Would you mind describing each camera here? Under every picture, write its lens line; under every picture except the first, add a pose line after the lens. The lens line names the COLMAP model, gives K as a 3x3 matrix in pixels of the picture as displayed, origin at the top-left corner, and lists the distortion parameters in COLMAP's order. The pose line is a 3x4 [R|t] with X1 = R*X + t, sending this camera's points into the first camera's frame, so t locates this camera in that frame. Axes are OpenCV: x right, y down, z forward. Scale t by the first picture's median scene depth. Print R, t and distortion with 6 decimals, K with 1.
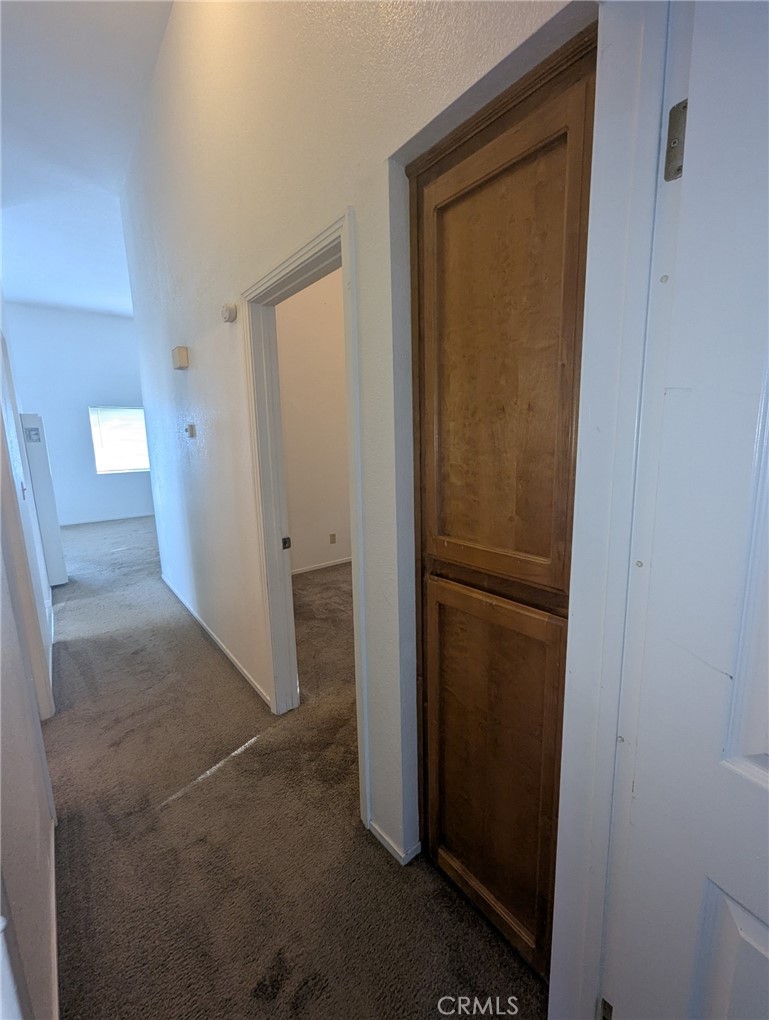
lens RADIAL K [[420.2, 0, 385.2], [0, 420.2, 509.1], [0, 0, 1]] dist [-0.000246, -0.000023]
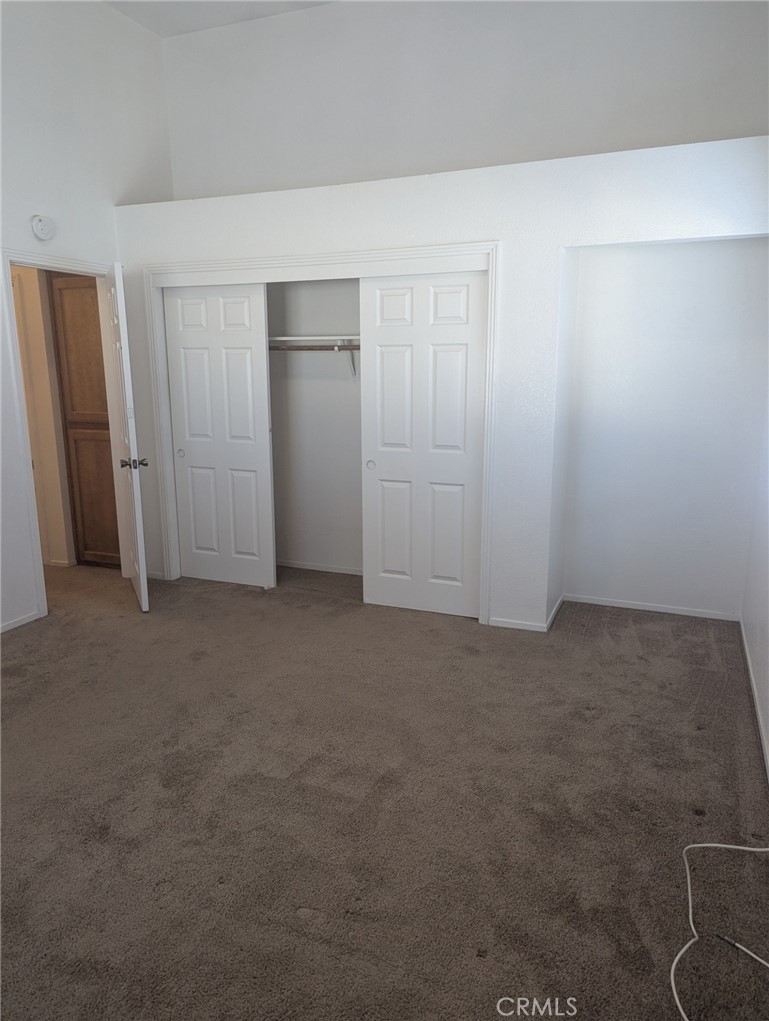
lens RADIAL K [[730.0, 0, 384.6], [0, 730.0, 508.2], [0, 0, 1]] dist [0.003633, 0.002197]
pose [[0.872774, -0.085032, 0.480662, -0.396584], [0.069728, 0.996330, 0.049645, 0.564291], [-0.483119, -0.009813, 0.875500, -3.823638]]
